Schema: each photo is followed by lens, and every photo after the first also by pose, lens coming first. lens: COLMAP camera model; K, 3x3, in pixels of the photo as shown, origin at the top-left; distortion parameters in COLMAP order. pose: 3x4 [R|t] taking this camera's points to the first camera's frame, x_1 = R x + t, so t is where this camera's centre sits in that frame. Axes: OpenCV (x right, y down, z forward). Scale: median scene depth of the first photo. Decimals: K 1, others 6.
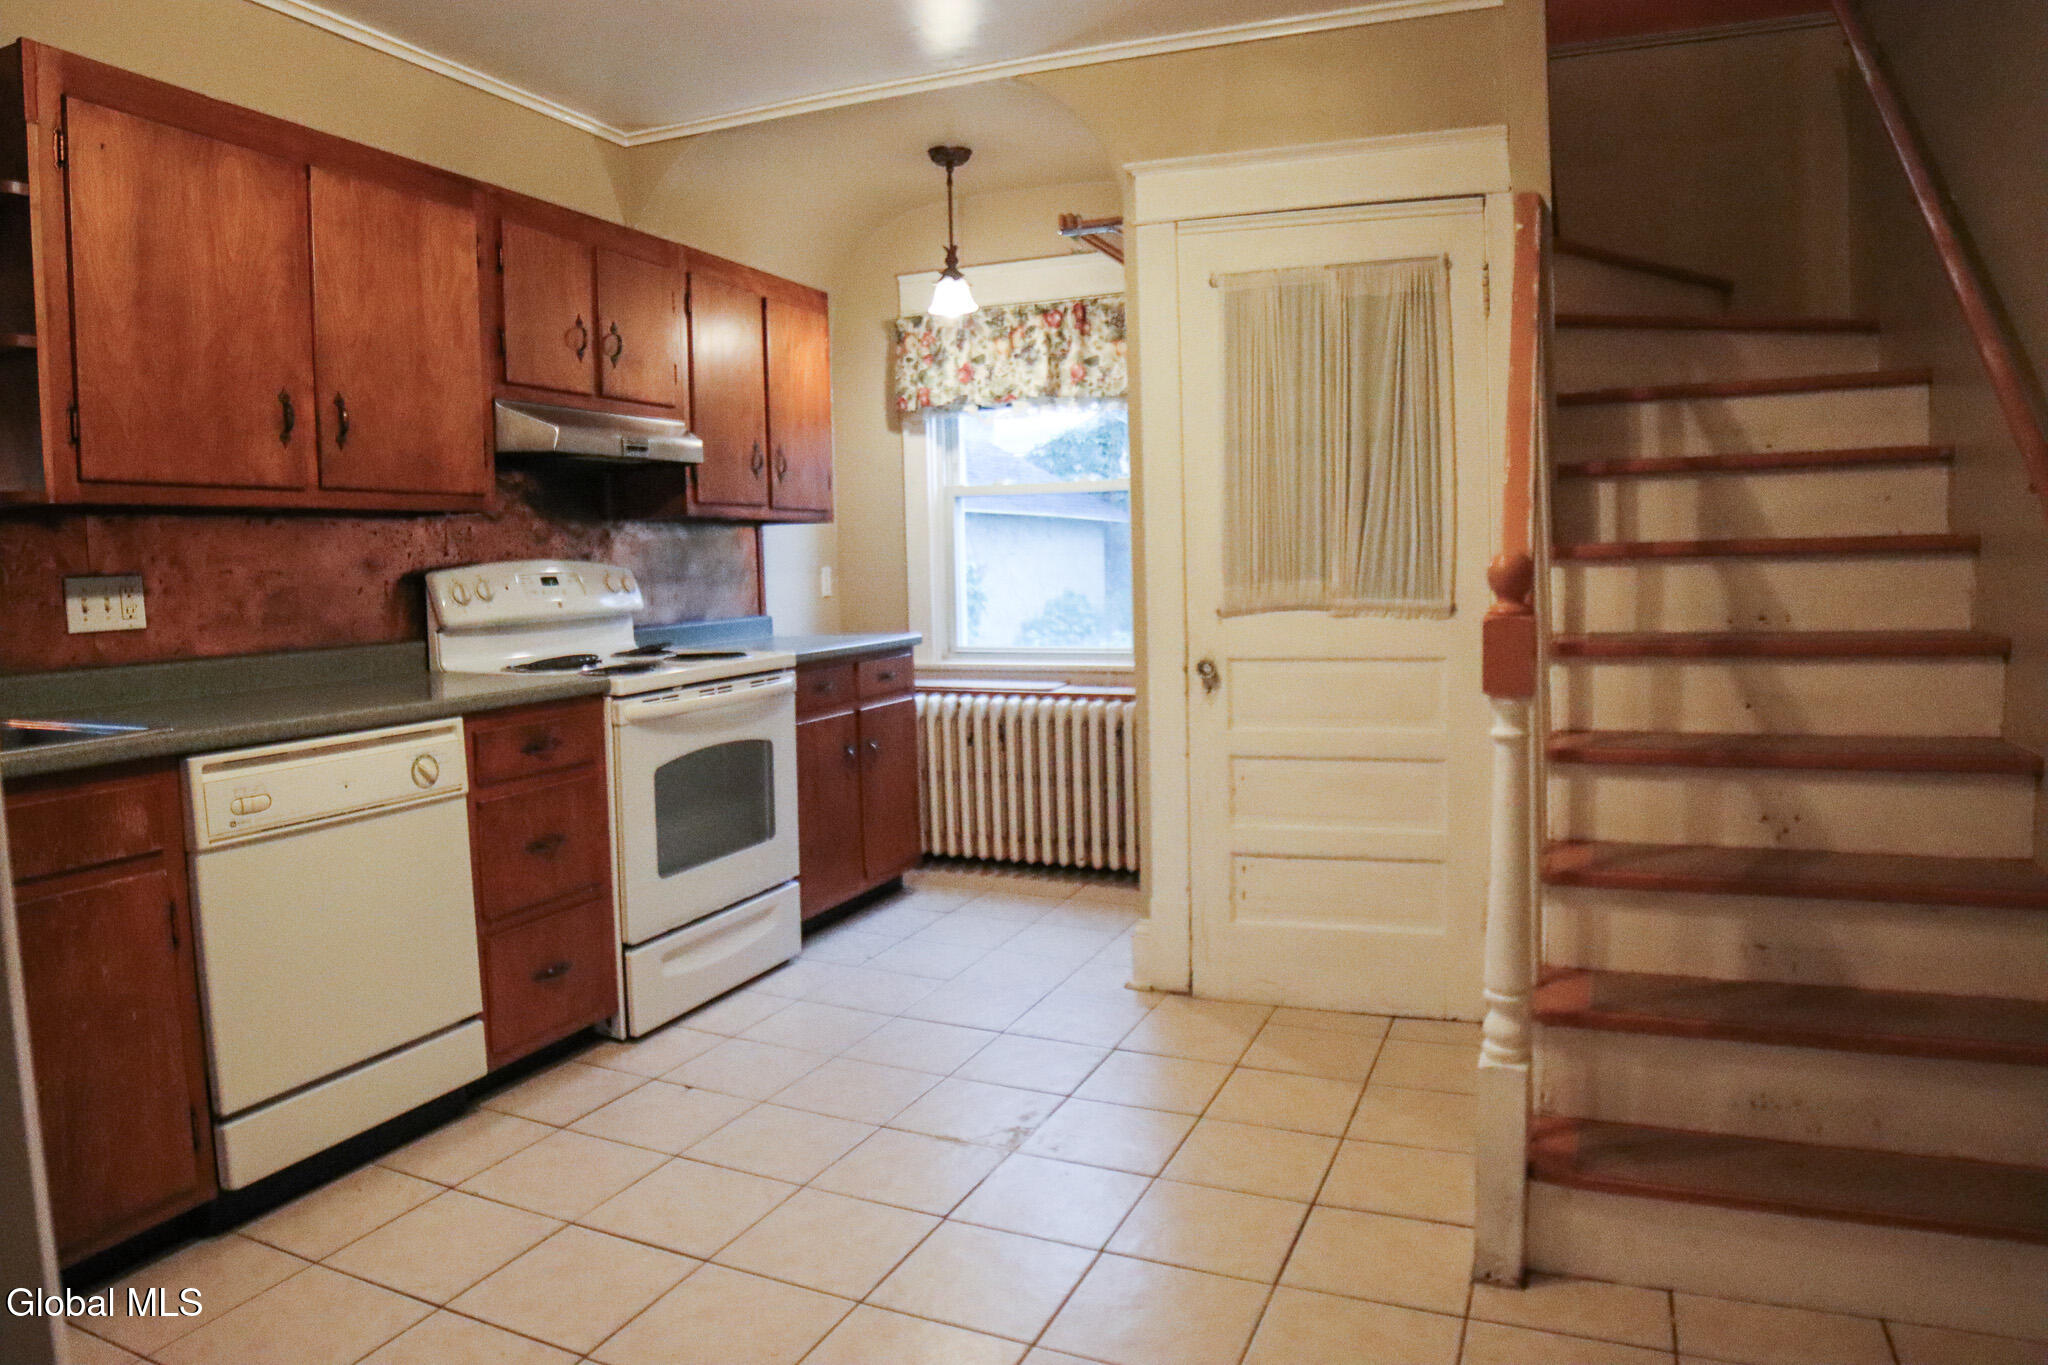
lens RADIAL K [[1316.4, 0, 1021.5], [0, 1316.4, 651.4], [0, 0, 1]] dist [-0.082849, 0.000394]
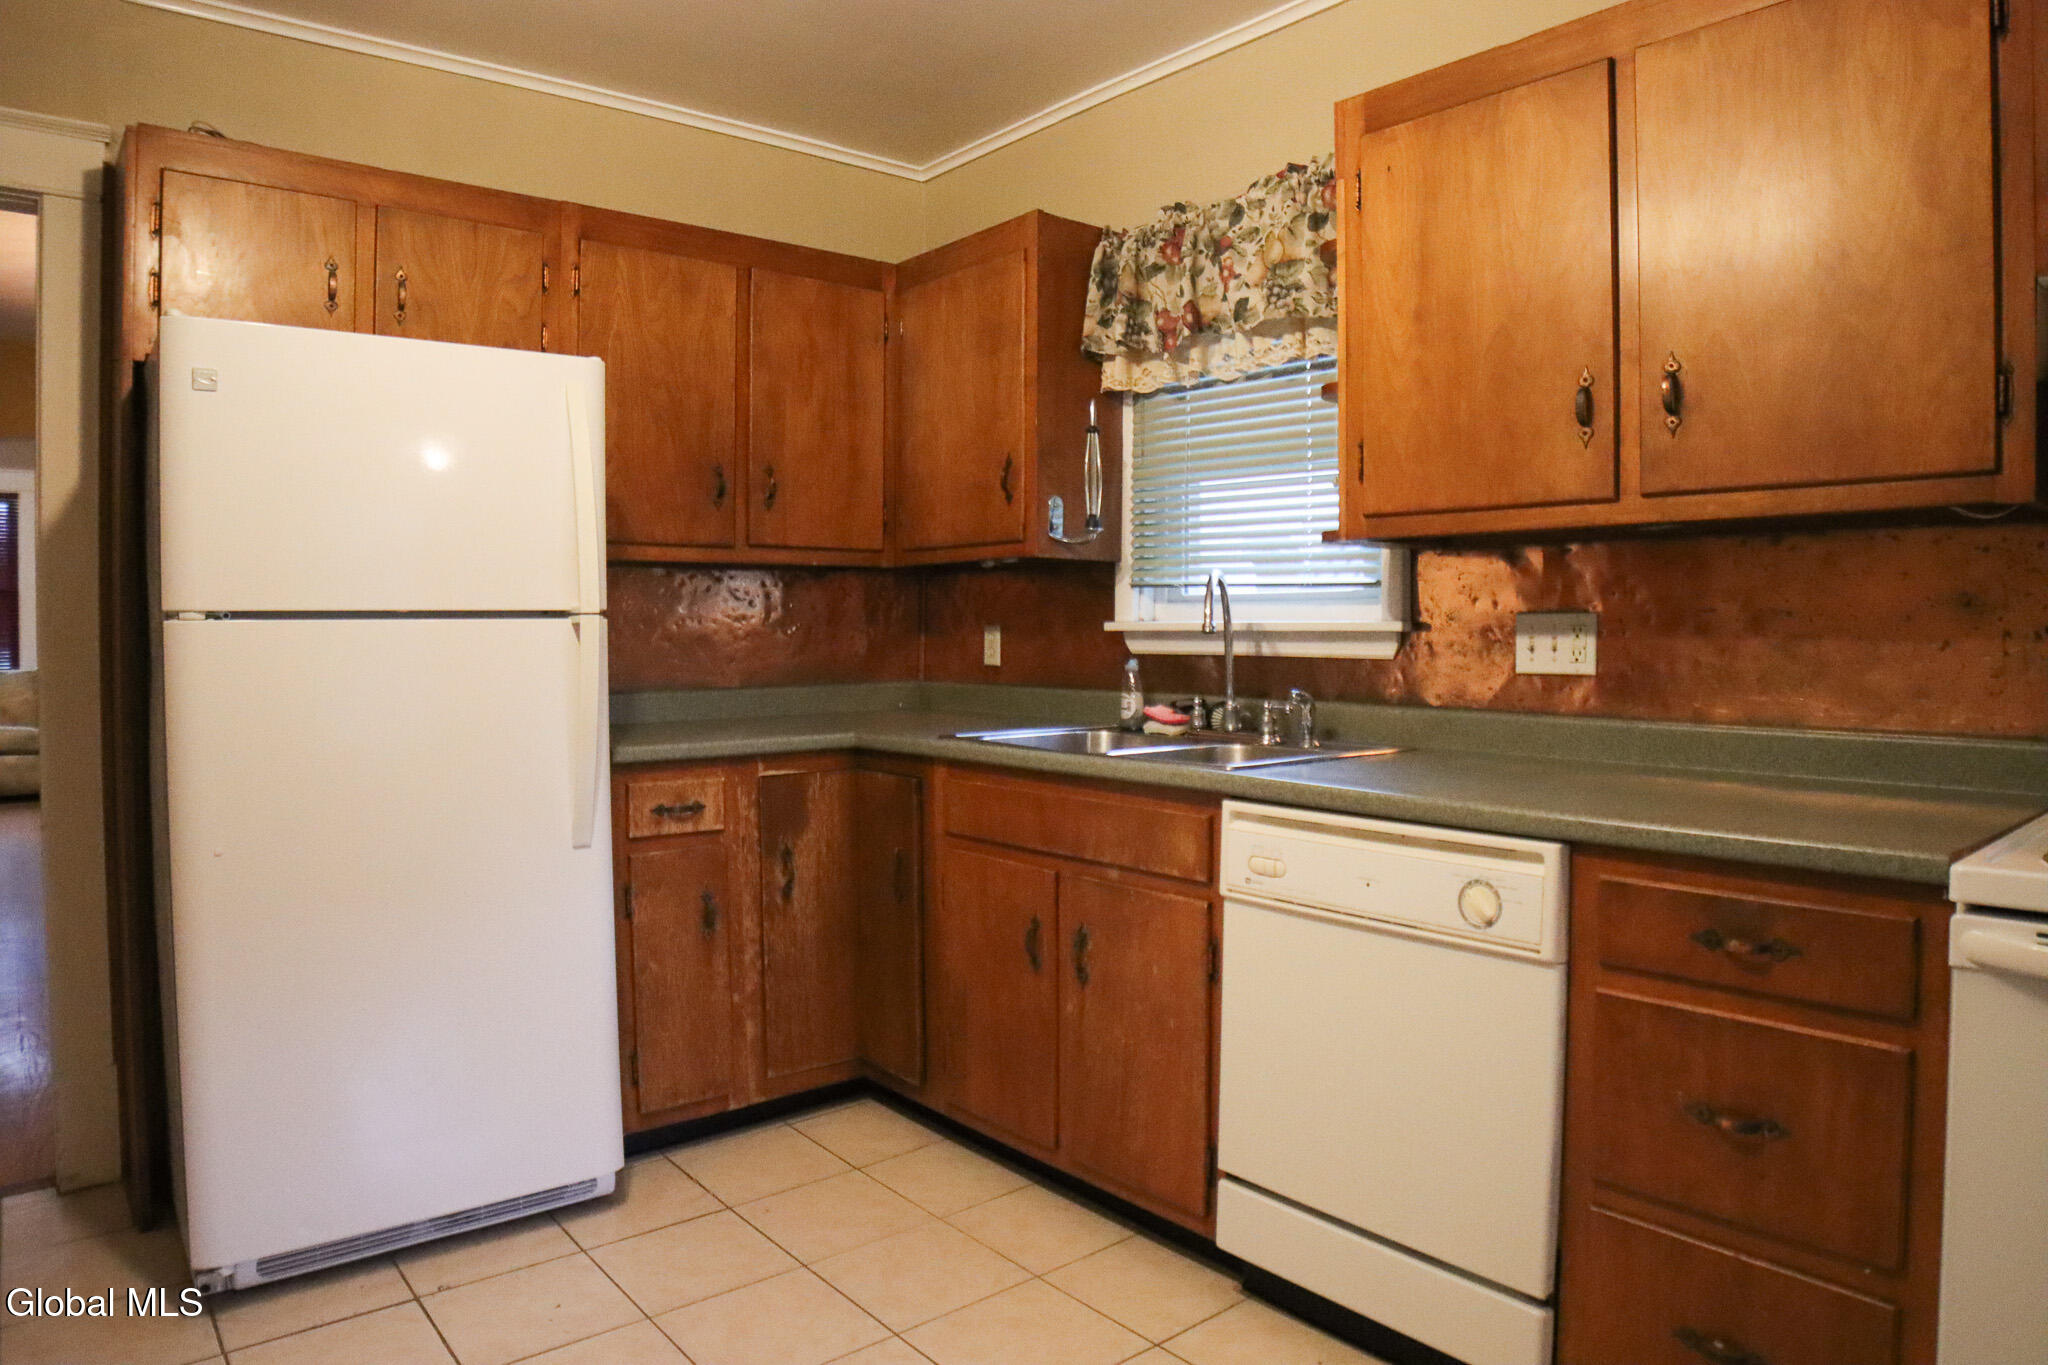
lens RADIAL K [[1316.4, 0, 1021.5], [0, 1316.4, 651.4], [0, 0, 1]] dist [-0.082849, 0.000394]
pose [[-0.453689, 0.042276, -0.890157, 0.325577], [-0.049768, 0.996113, 0.072673, -0.099524], [0.889770, 0.077273, -0.449821, 1.333888]]
